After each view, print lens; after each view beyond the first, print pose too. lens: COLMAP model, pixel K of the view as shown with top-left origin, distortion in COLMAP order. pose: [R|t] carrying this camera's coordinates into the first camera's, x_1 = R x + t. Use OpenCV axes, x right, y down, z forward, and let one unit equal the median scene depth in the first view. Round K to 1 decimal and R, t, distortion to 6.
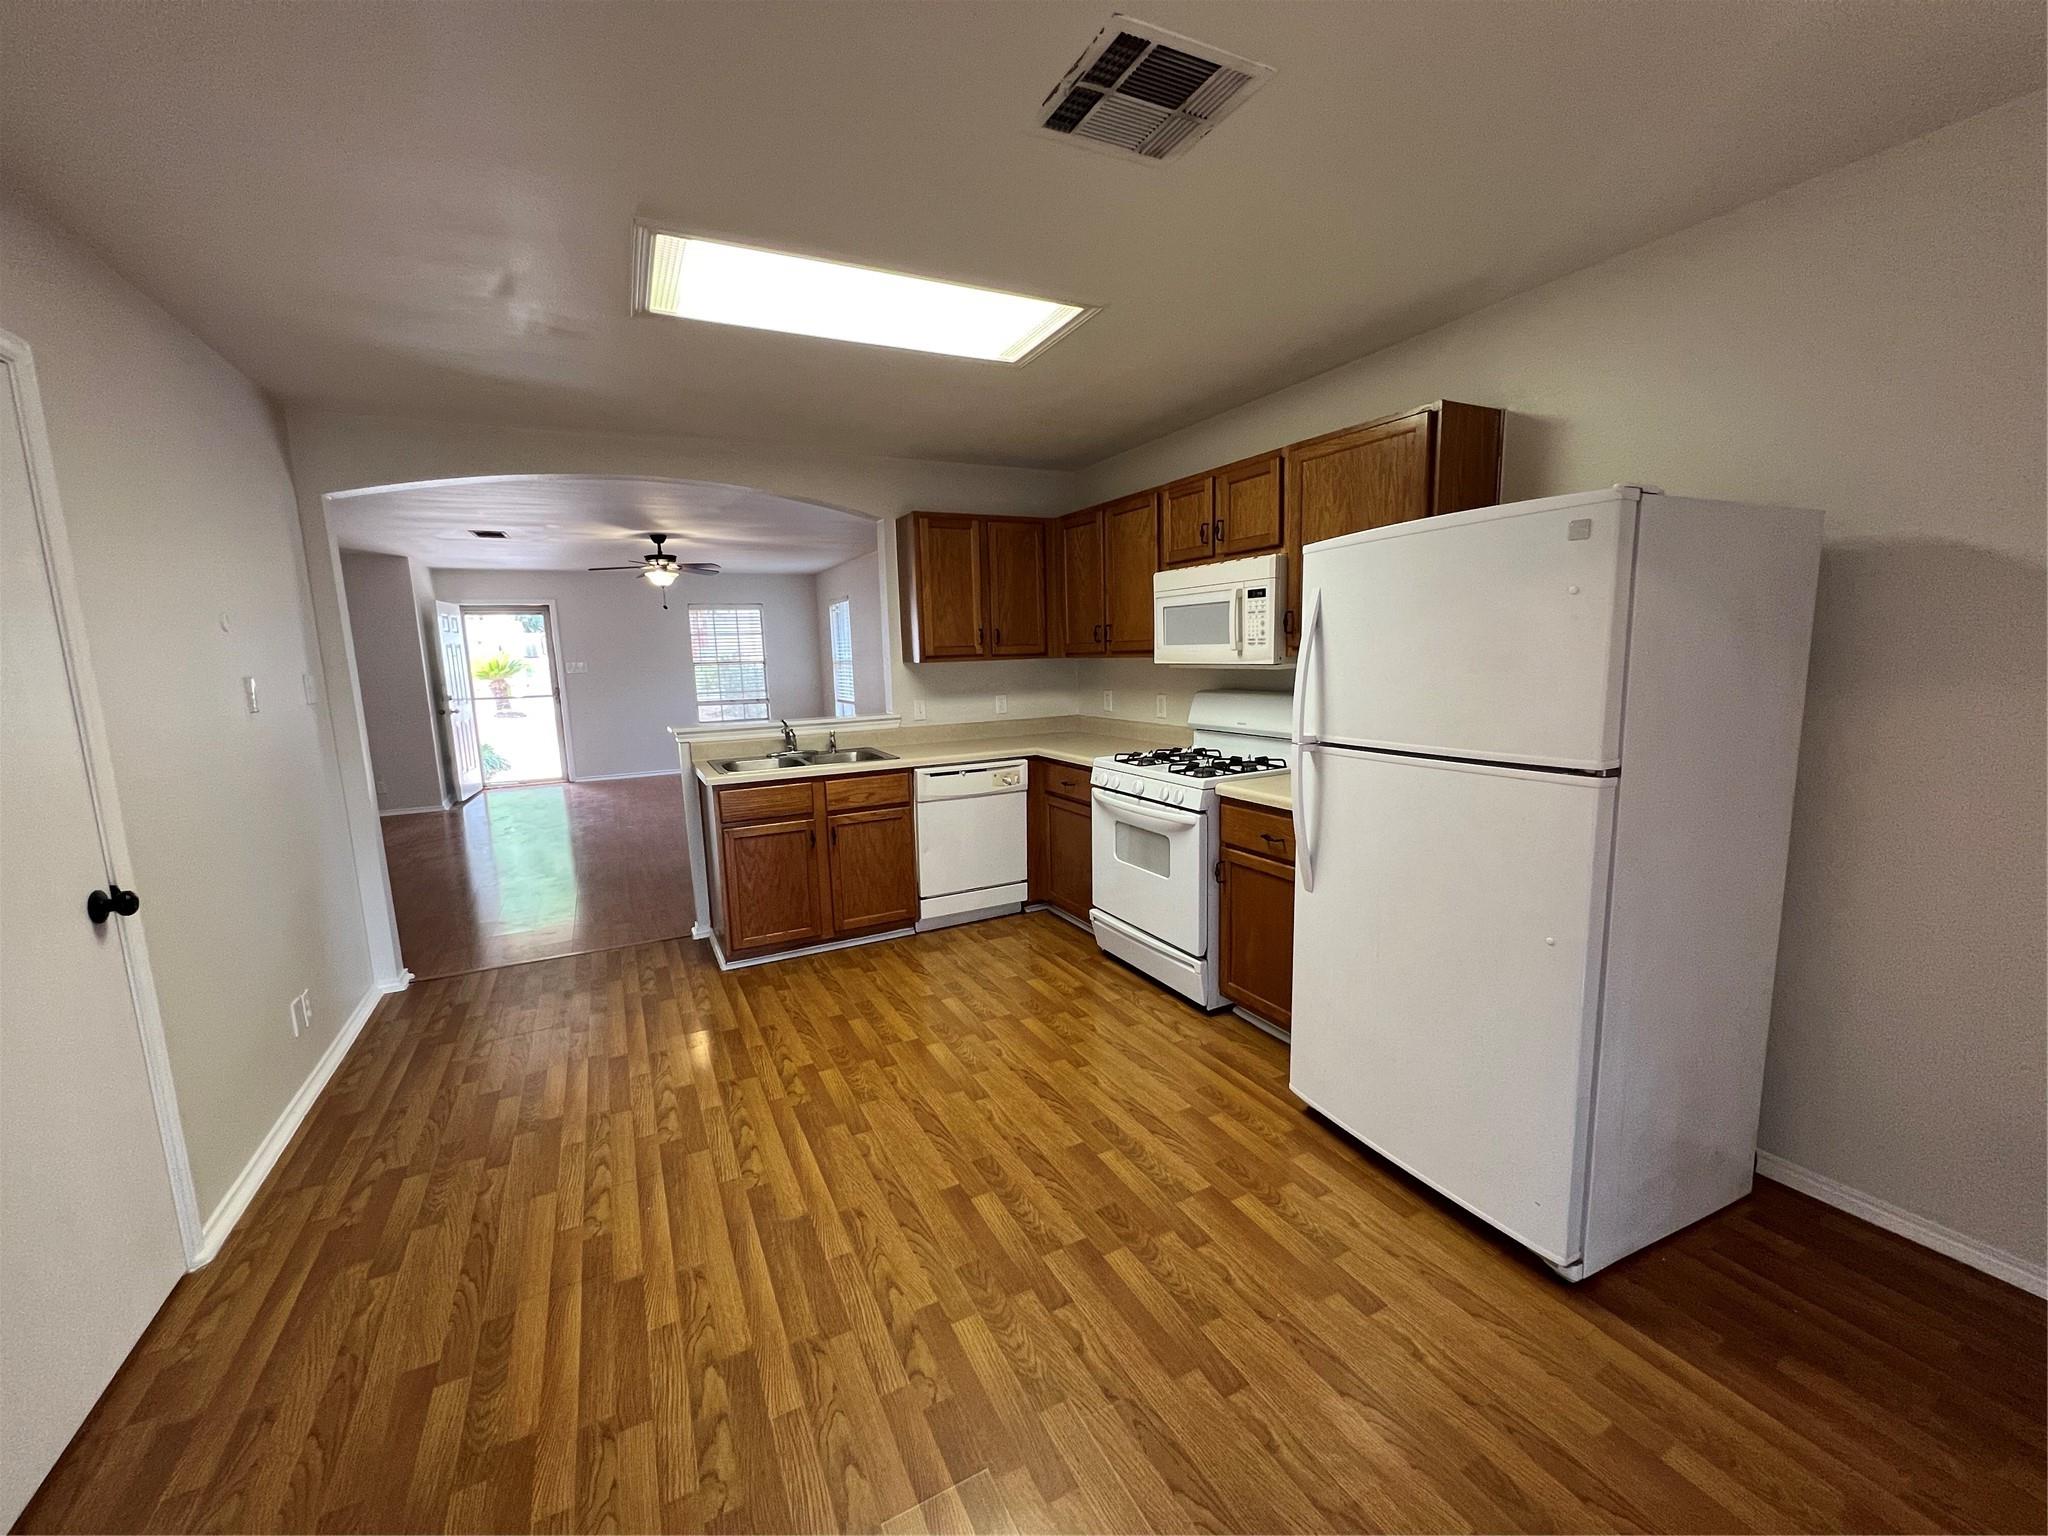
lens RADIAL K [[826.5, 0, 1027.1], [0, 826.5, 776.7], [0, 0, 1]] dist [0.000266, 0.000820]
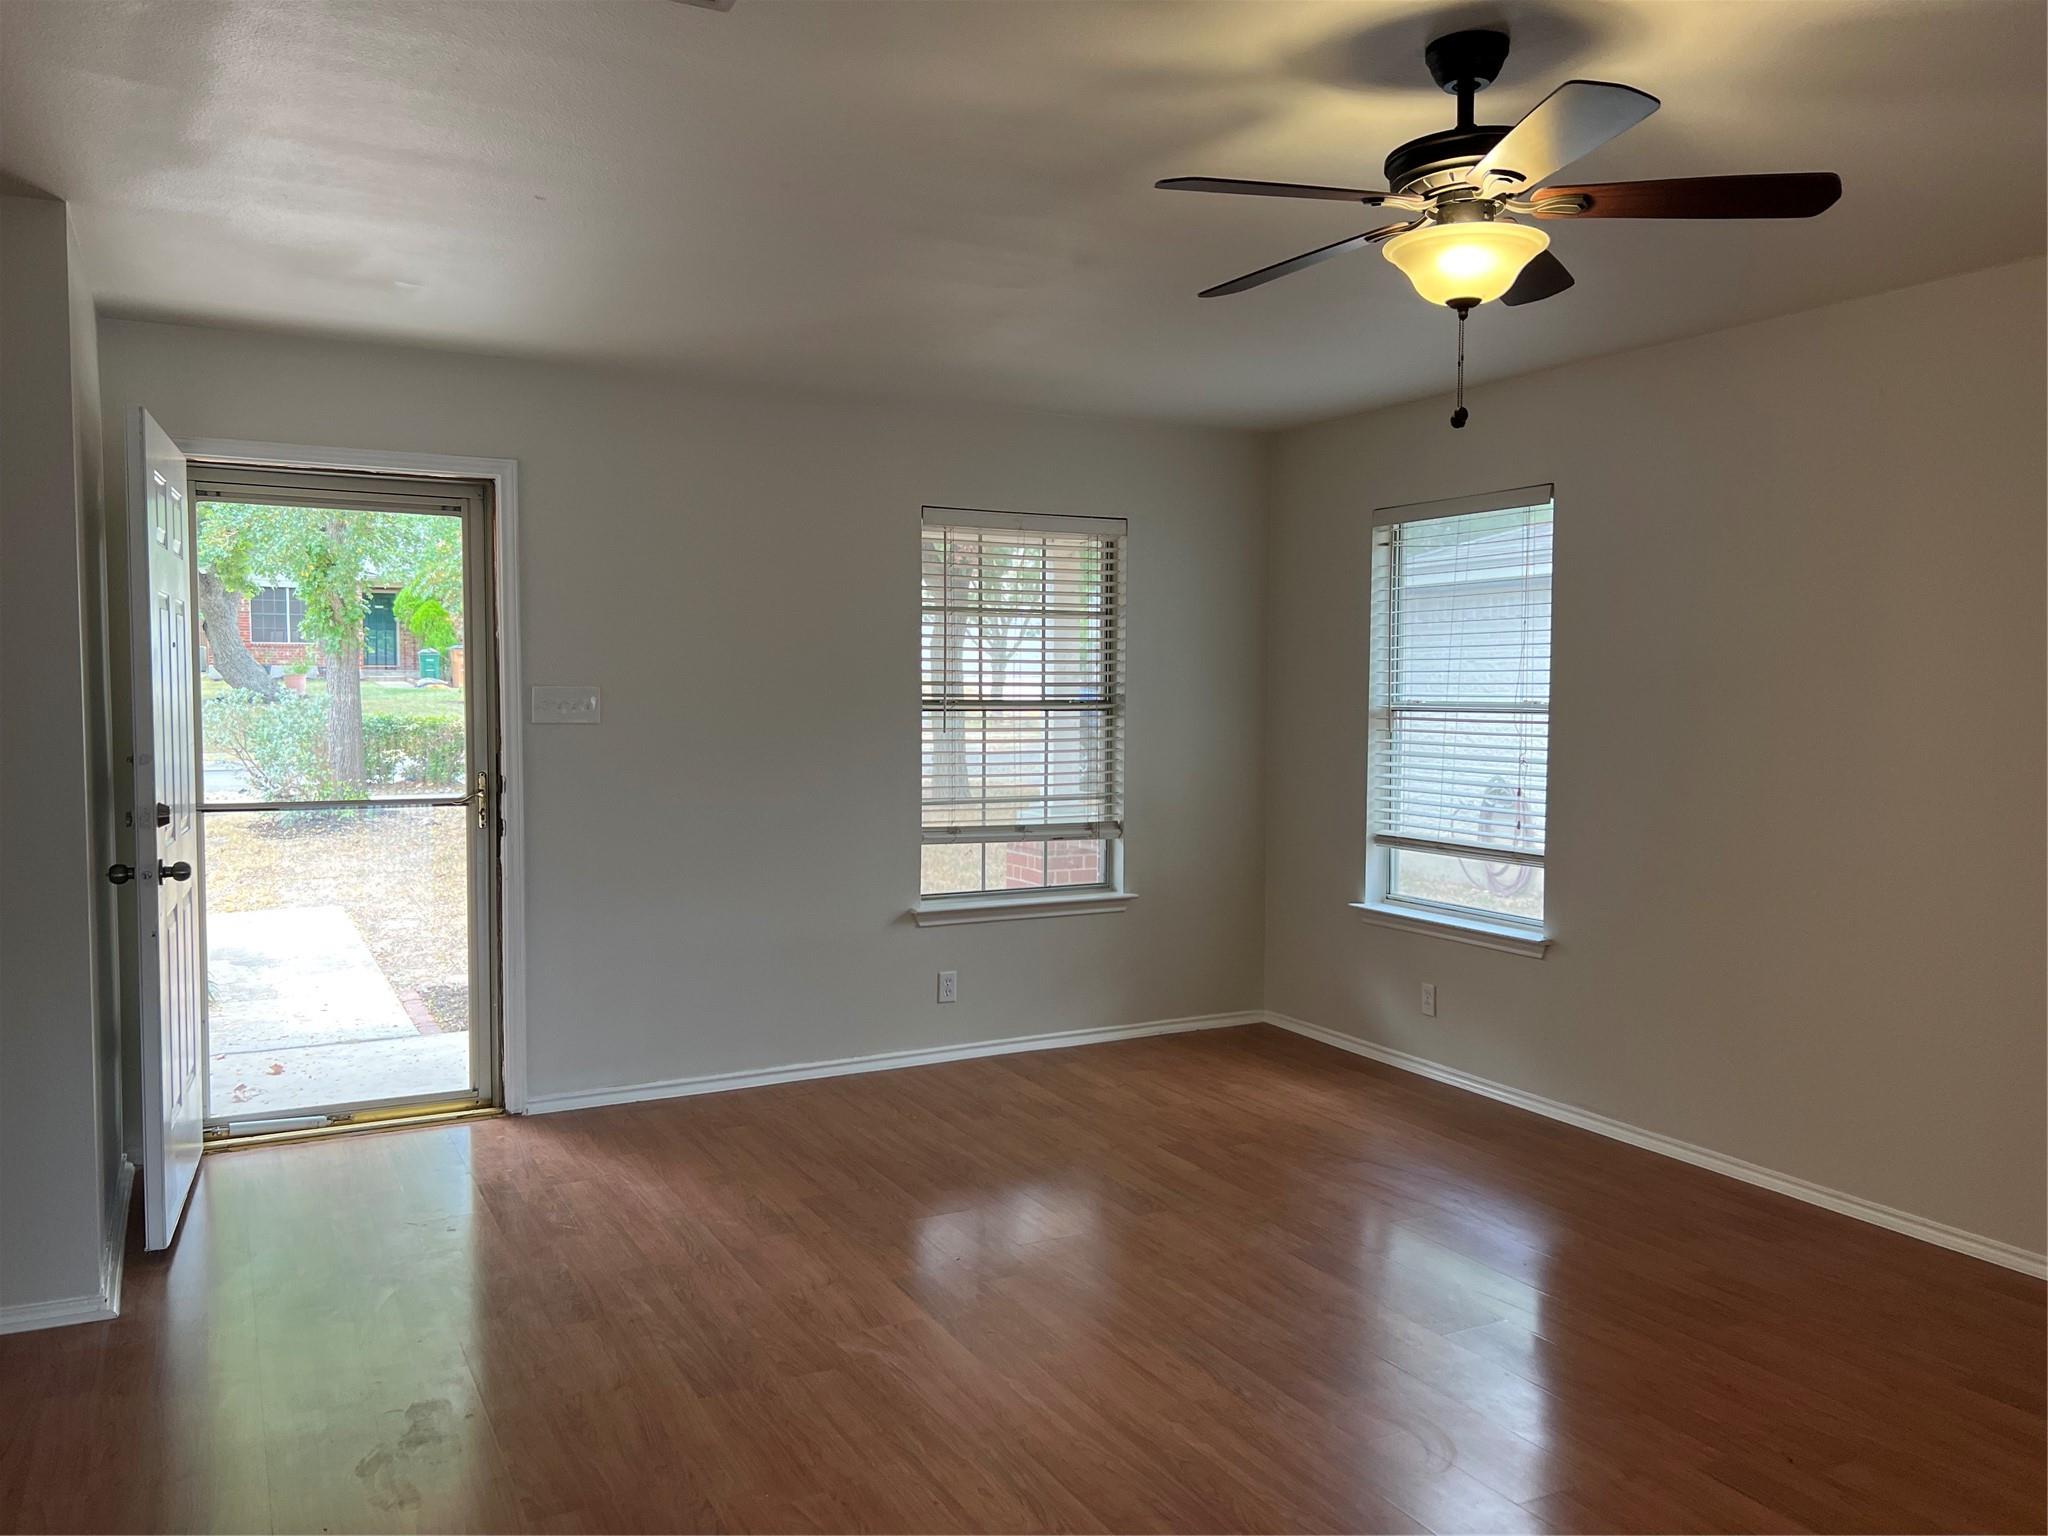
lens RADIAL K [[1557.4, 0, 1031.6], [0, 1557.4, 765.3], [0, 0, 1]] dist [0.059838, -0.073152]
pose [[0.999080, 0.037519, 0.020770, -0.339708], [-0.035297, 0.994501, -0.098601, -0.055057], [-0.024355, 0.097777, 0.994910, 0.402608]]
